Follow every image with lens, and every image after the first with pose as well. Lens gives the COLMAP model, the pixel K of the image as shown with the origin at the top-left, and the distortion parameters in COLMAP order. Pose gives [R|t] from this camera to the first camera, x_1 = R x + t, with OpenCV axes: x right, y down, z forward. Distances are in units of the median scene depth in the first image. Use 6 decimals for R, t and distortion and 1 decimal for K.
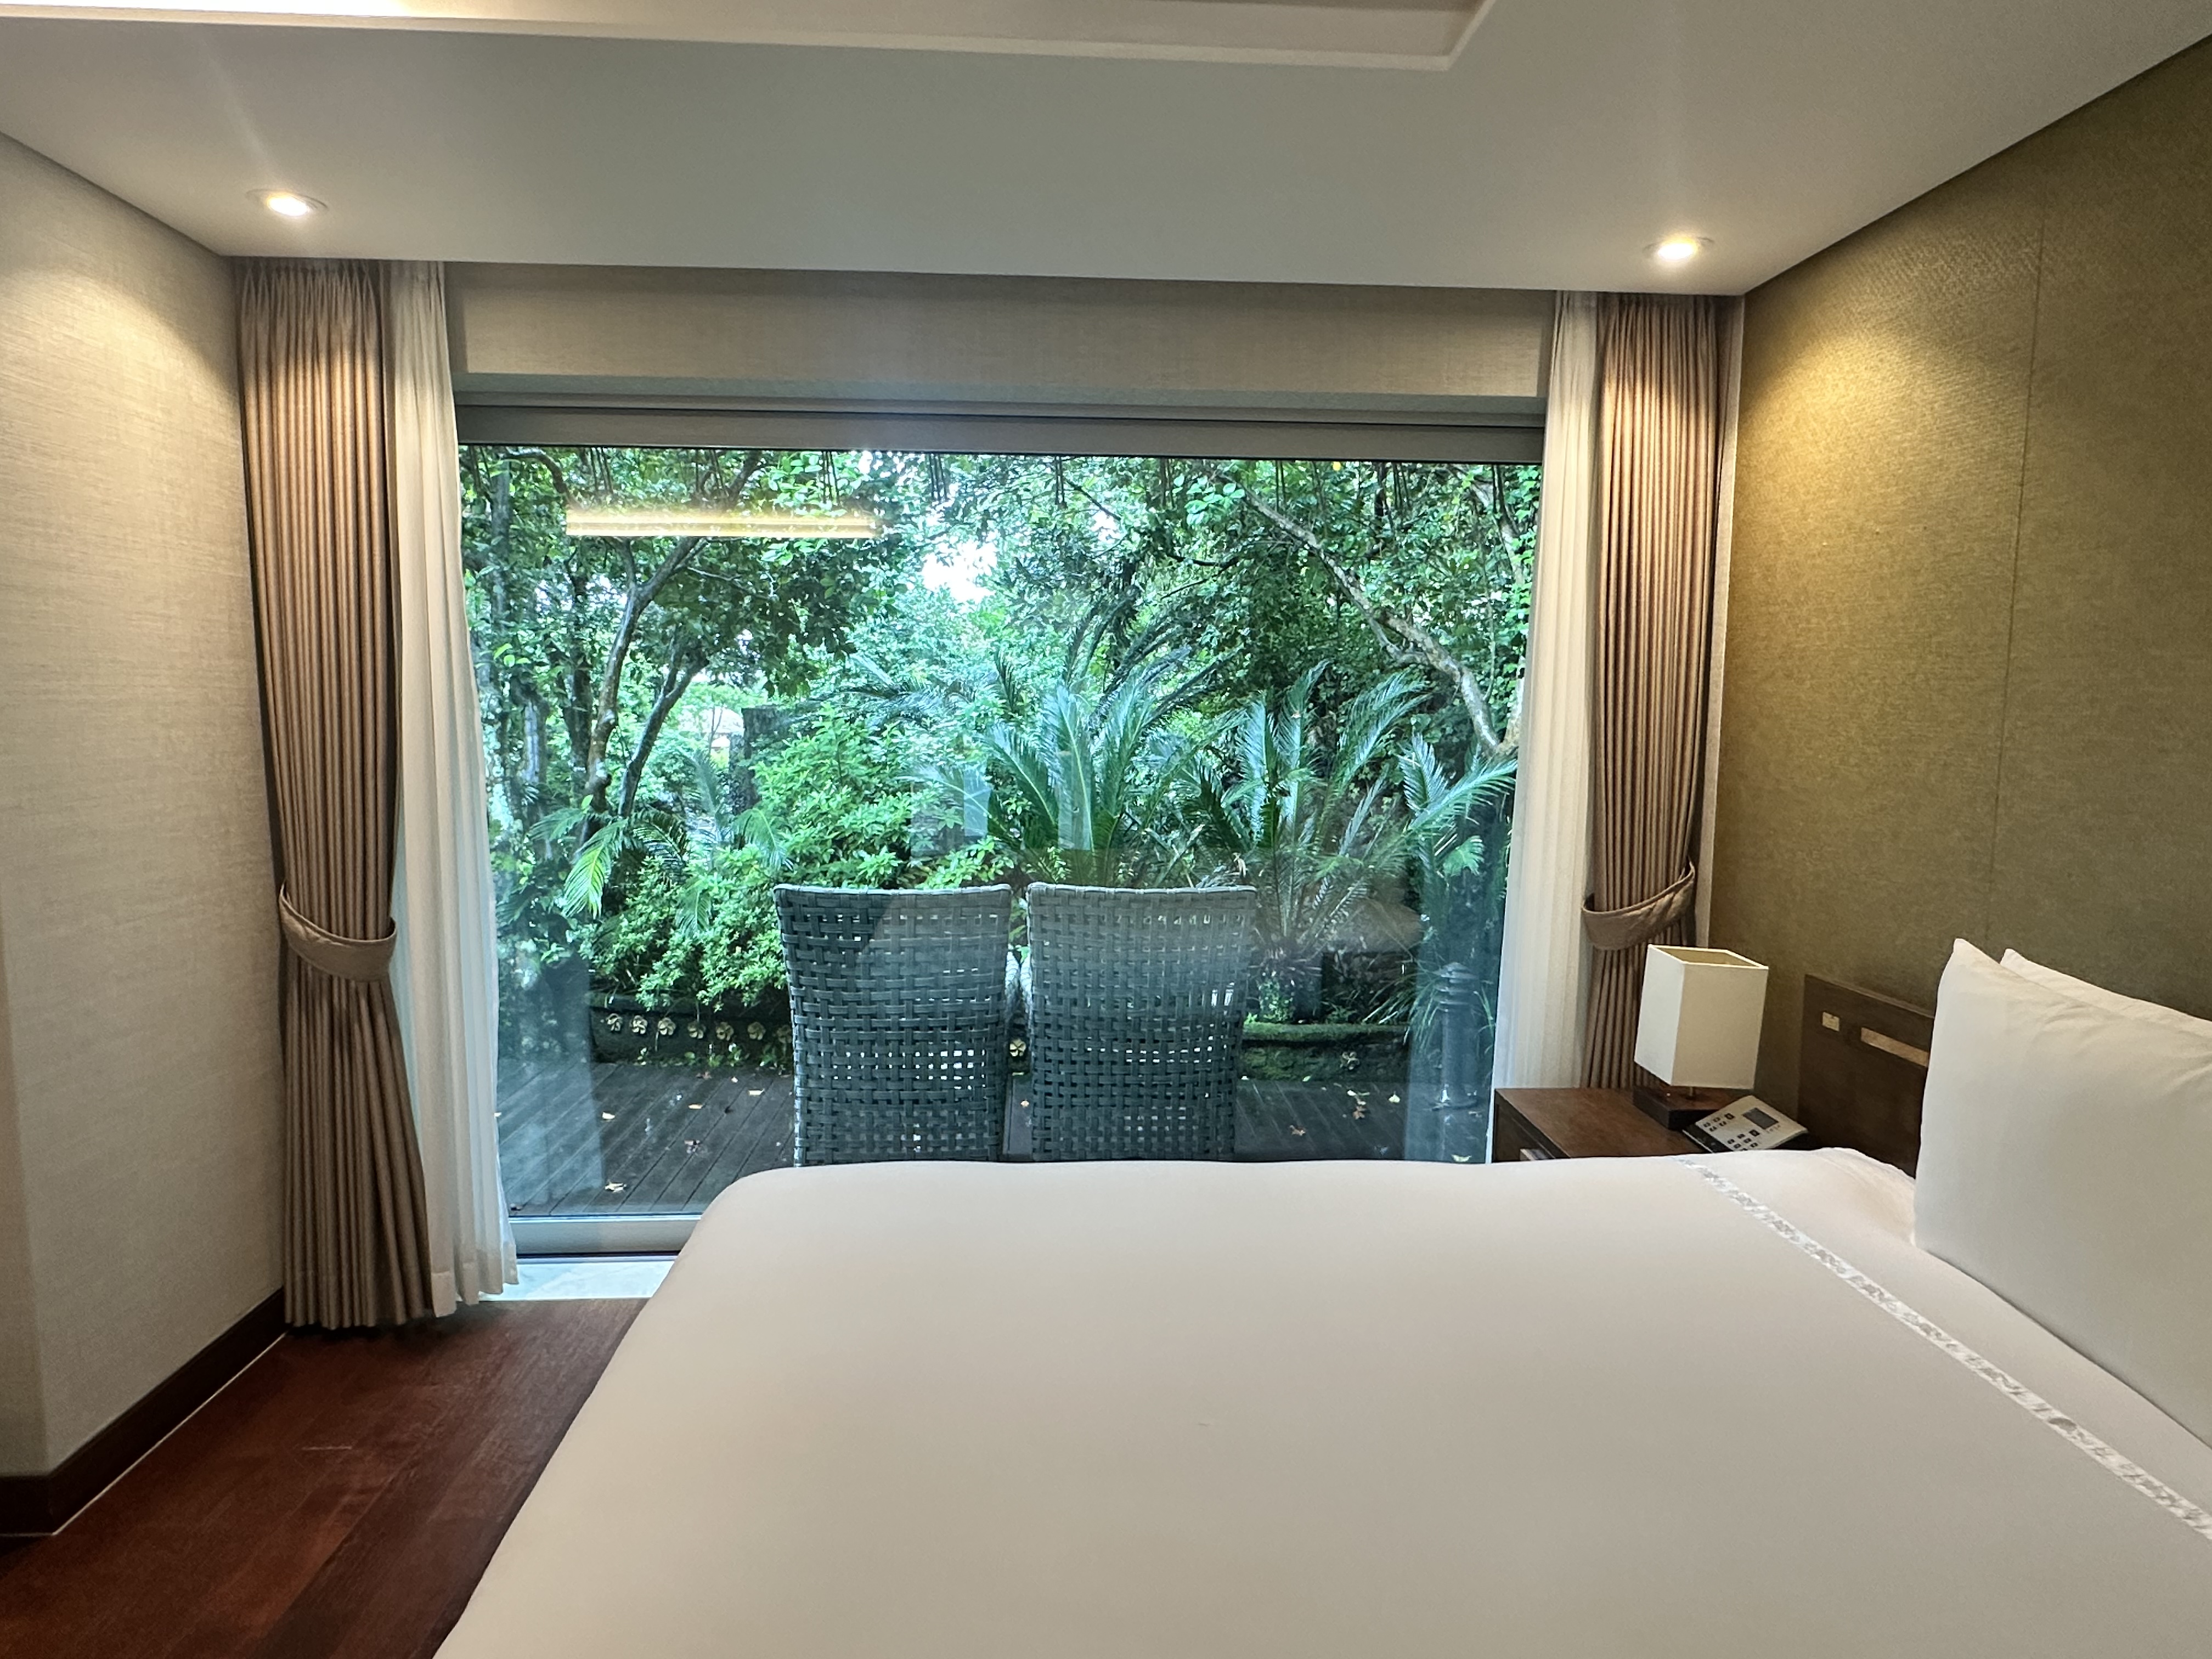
lens RADIAL K [[1332.1, 0, 1102.6], [0, 1332.1, 845.9], [0, 0, 1]] dist [-0.010455, 0.006578]
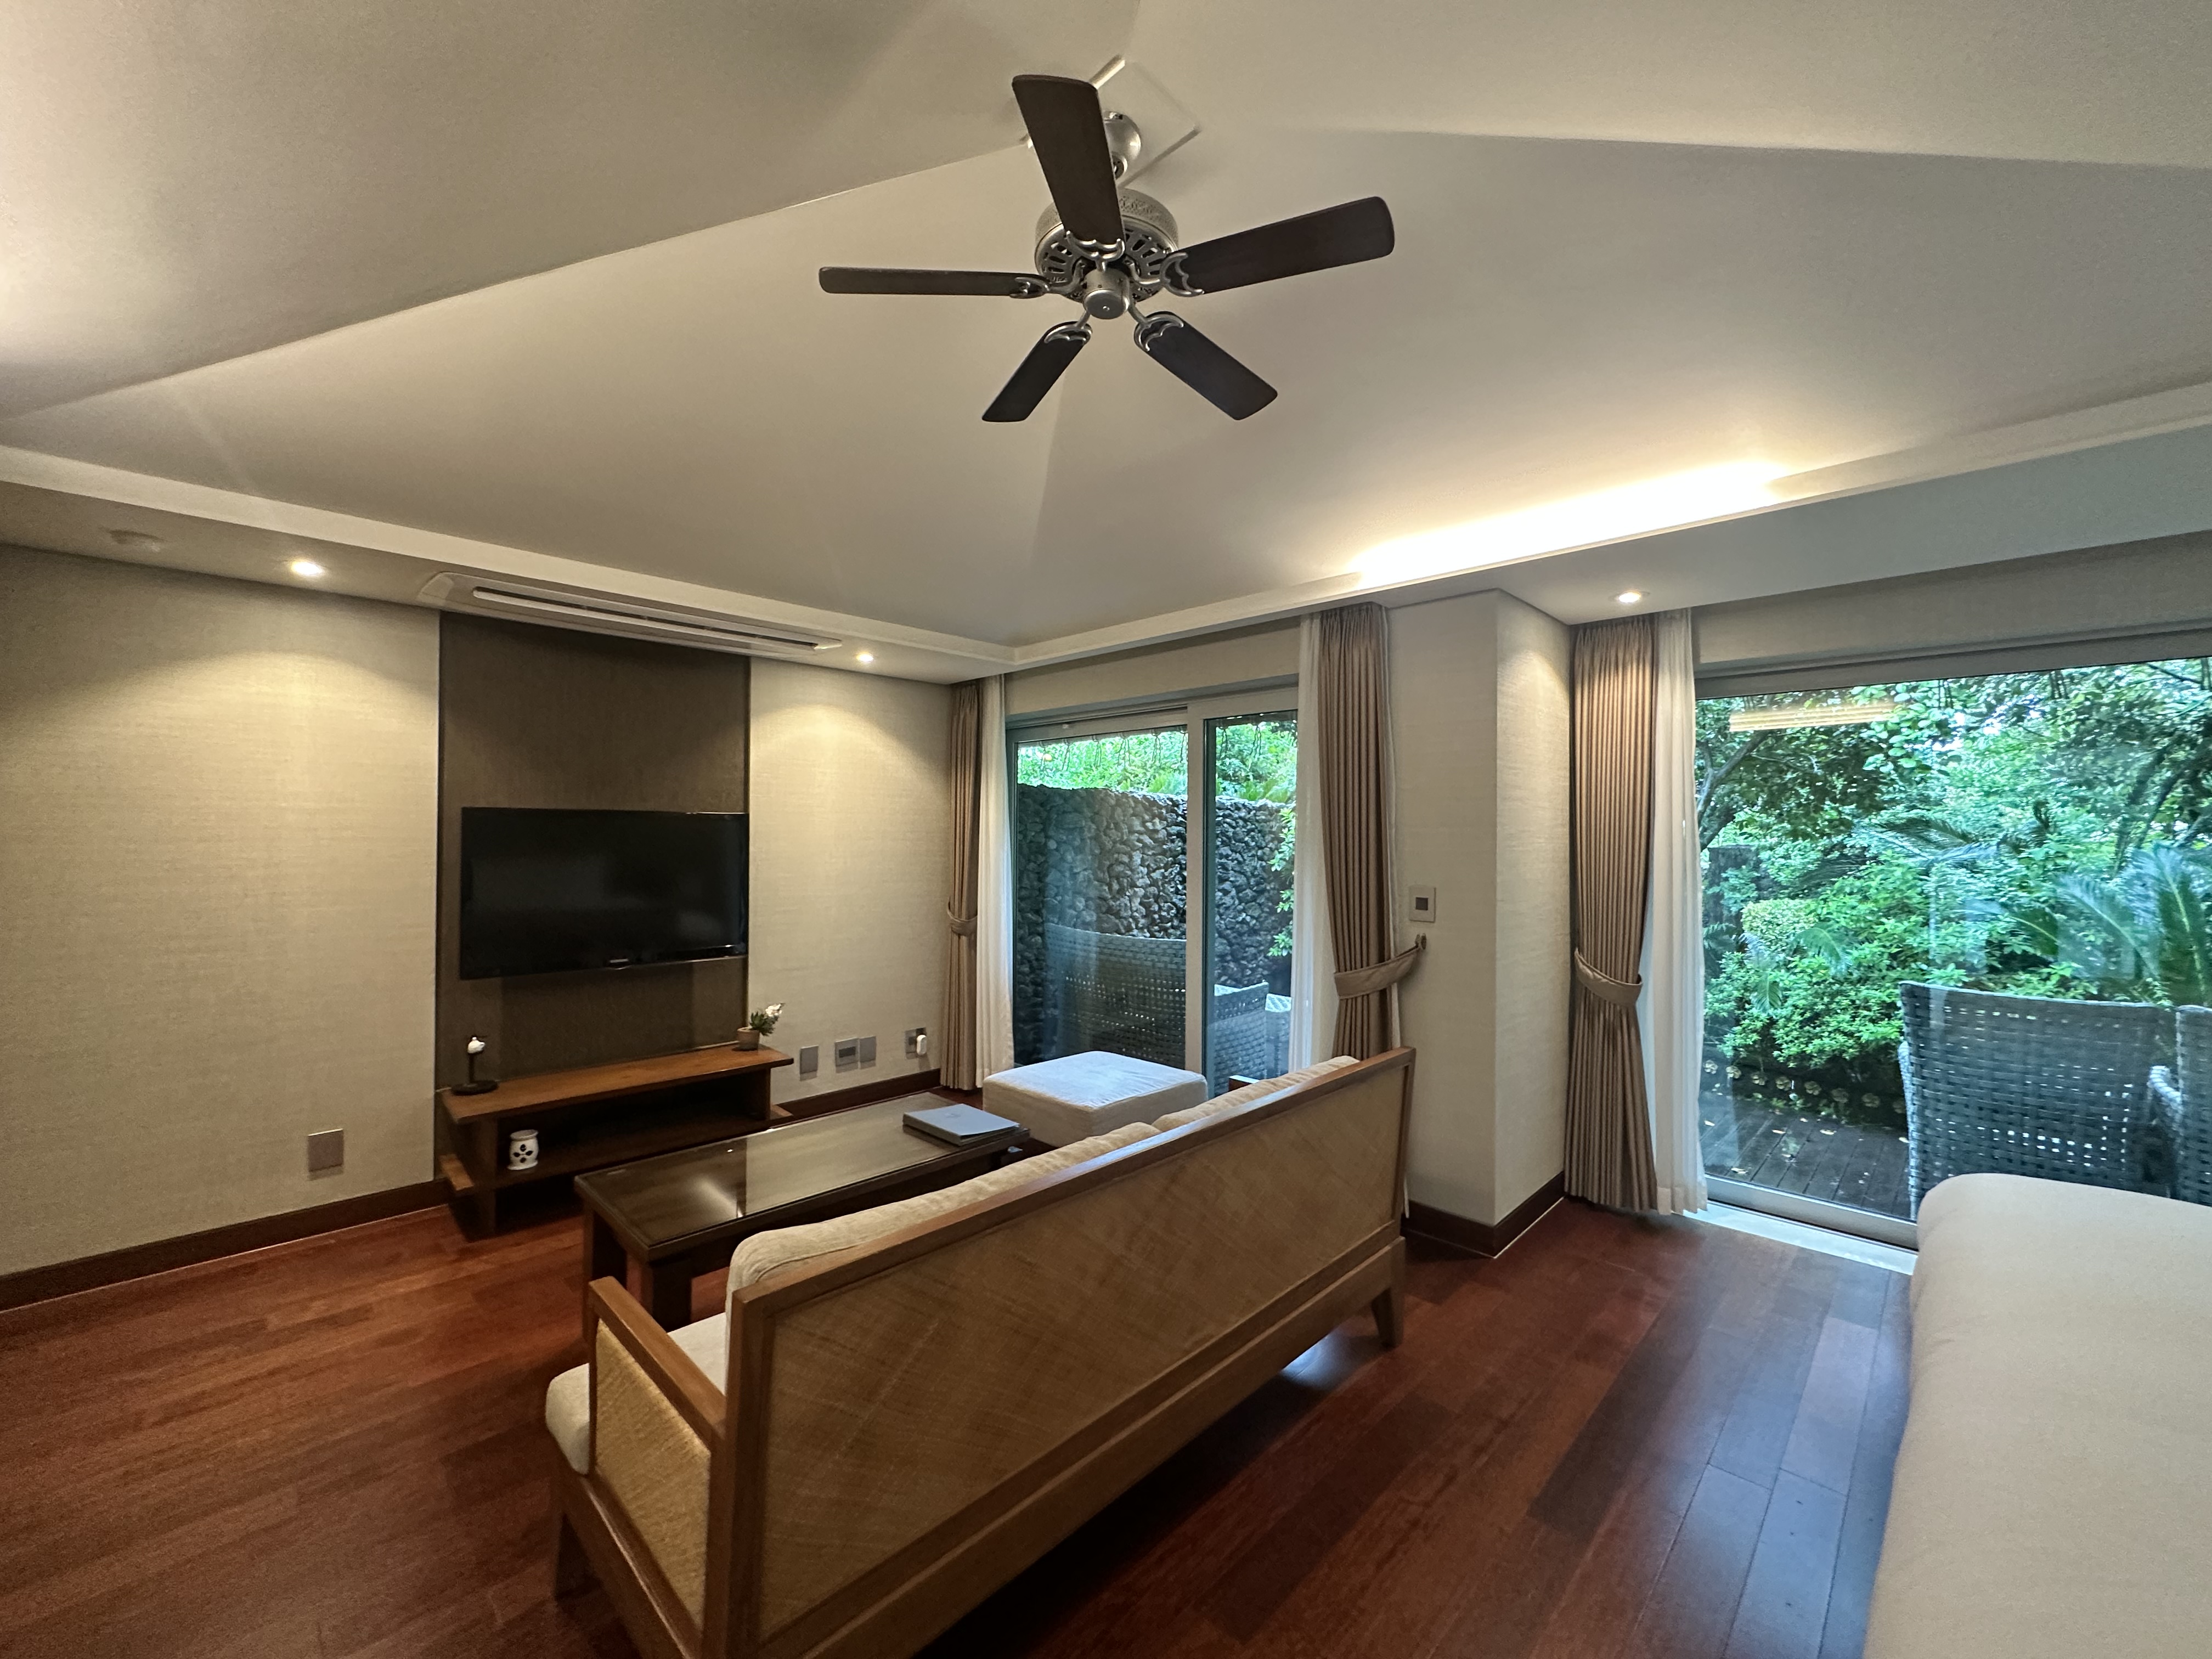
lens RADIAL K [[883.3, 0, 1105.0], [0, 883.3, 829.2], [0, 0, 1]] dist [-0.003688, 0.000927]
pose [[0.668199, -0.006218, -0.743957, -0.138045], [-0.084082, 0.992927, -0.083819, 0.023041], [0.739216, 0.118561, 0.662950, -0.318446]]
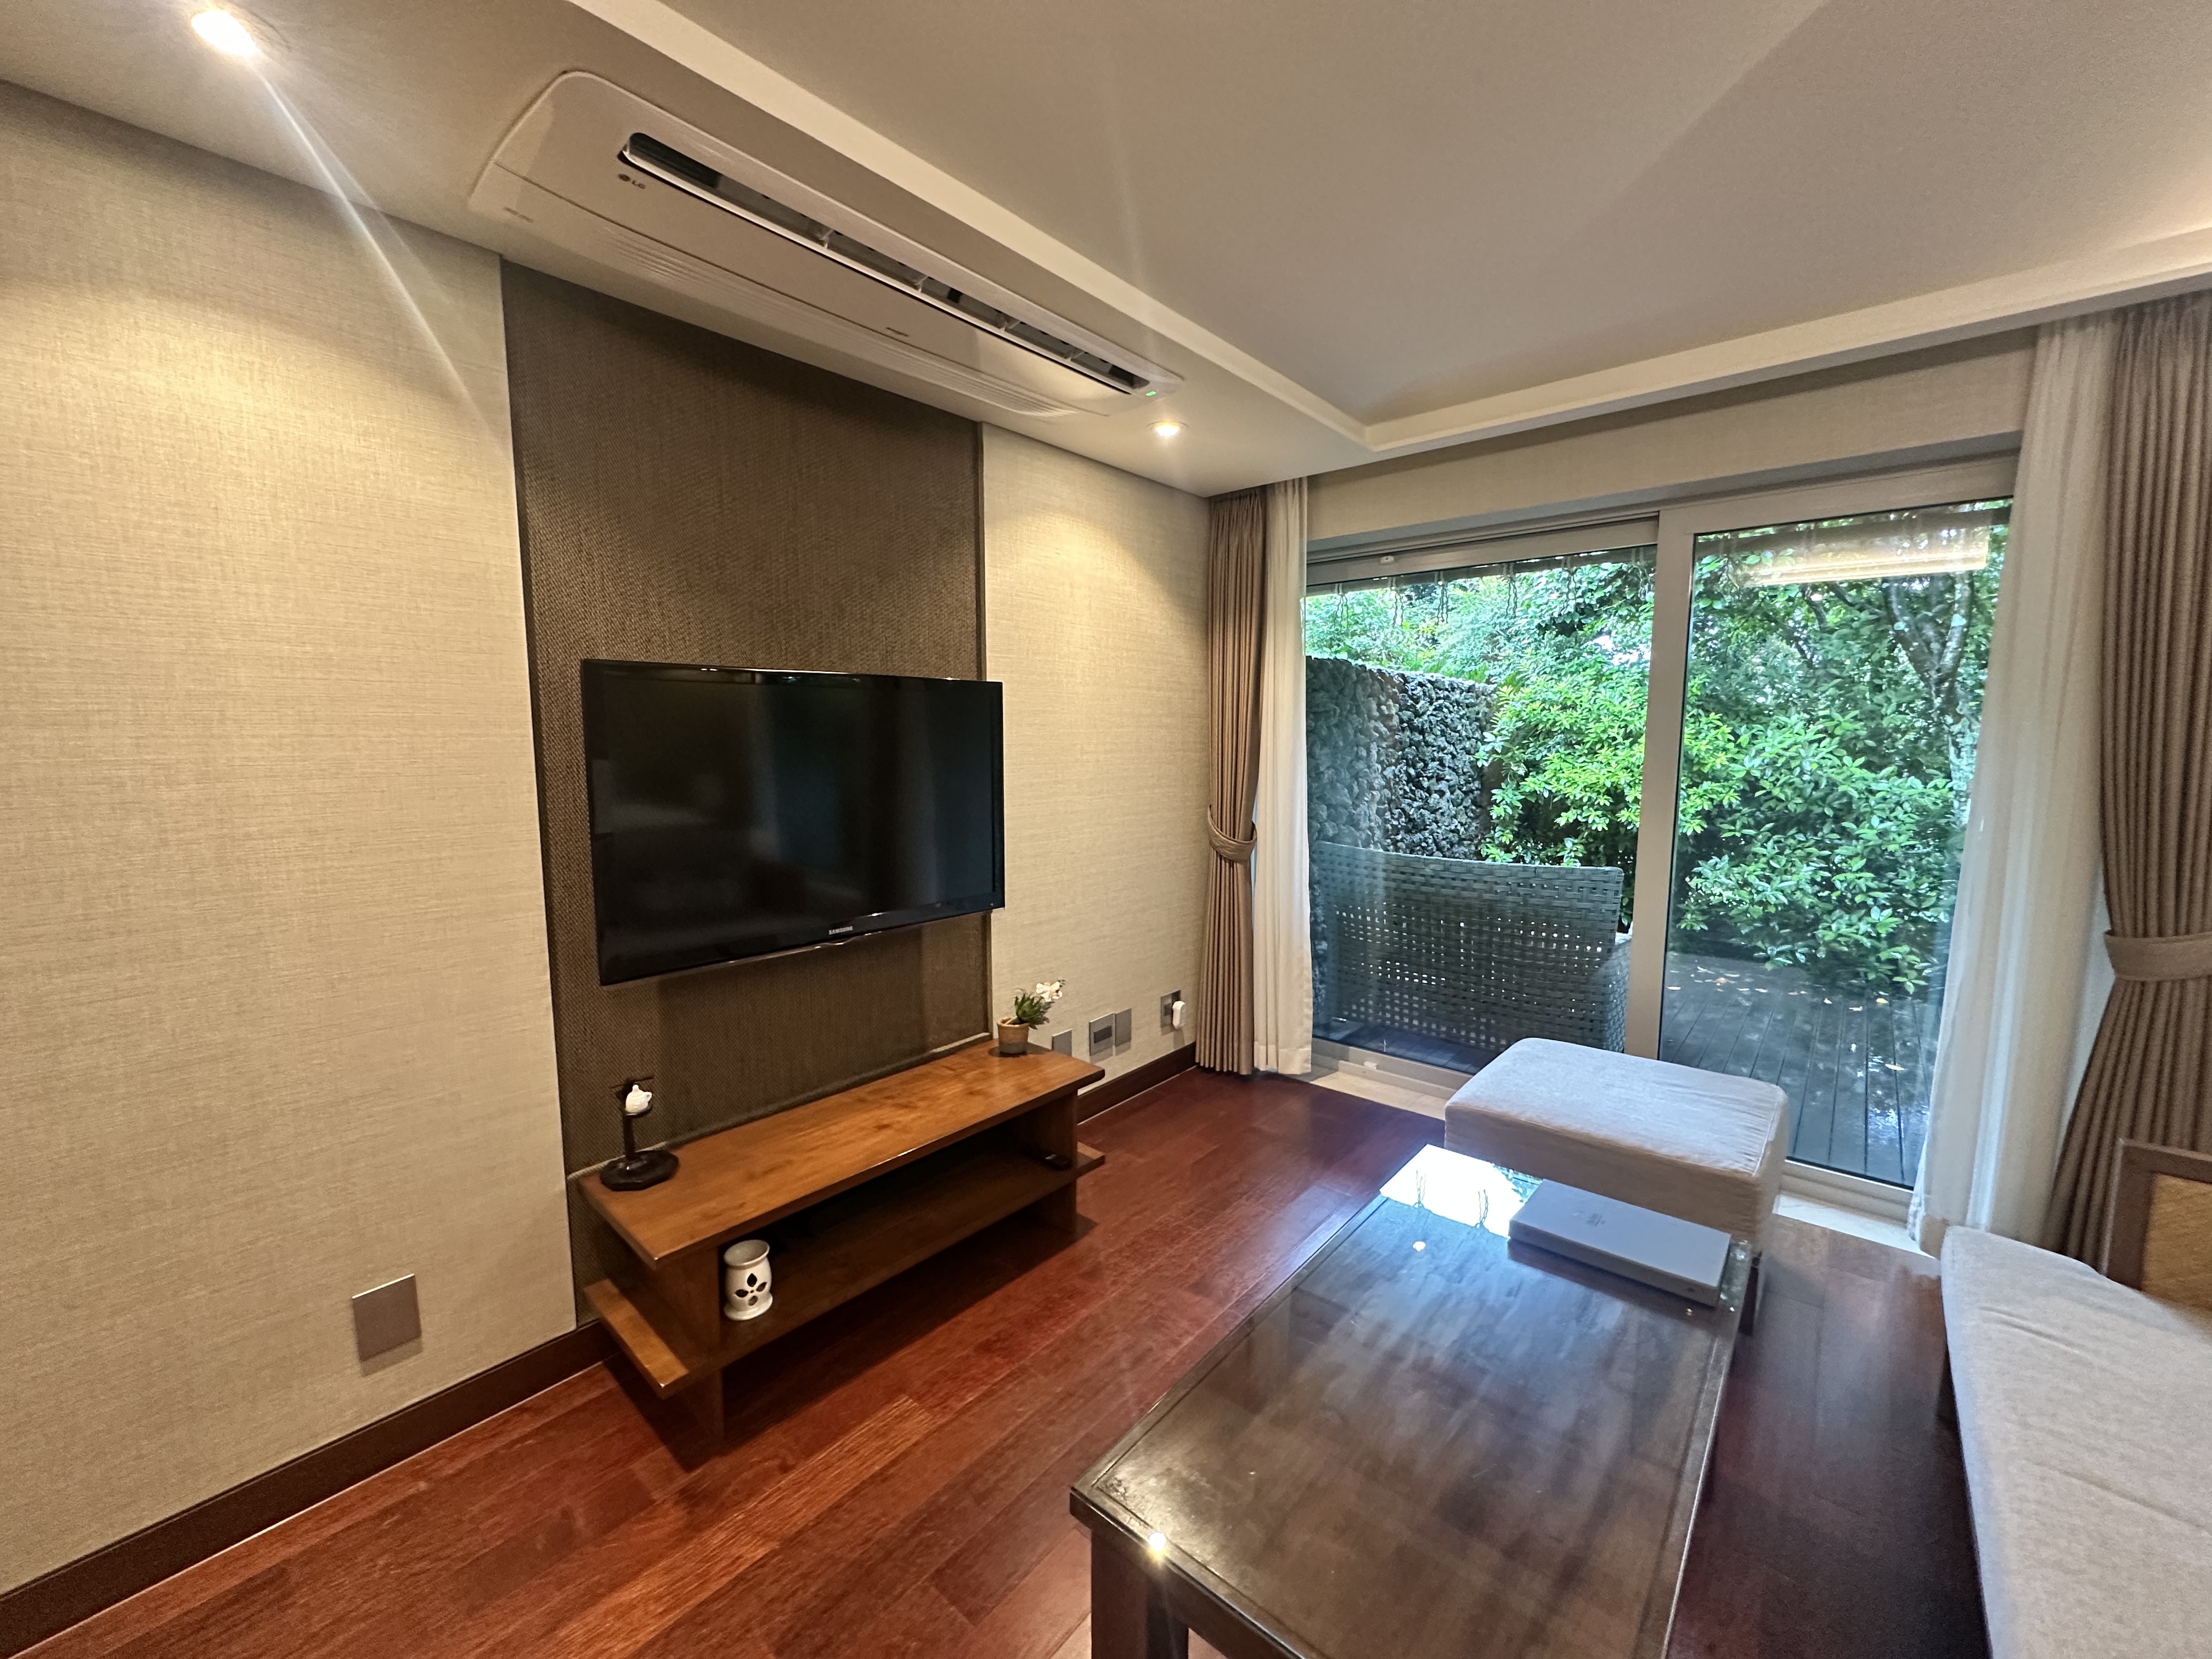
lens RADIAL K [[883.3, 0, 1104.6], [0, 883.3, 831.0], [0, 0, 1]] dist [-0.003688, 0.000927]
pose [[0.716962, 0.072642, -0.693317, -0.882636], [-0.072039, 0.996952, 0.029959, 0.040172], [0.693380, 0.028466, 0.720009, -0.359546]]
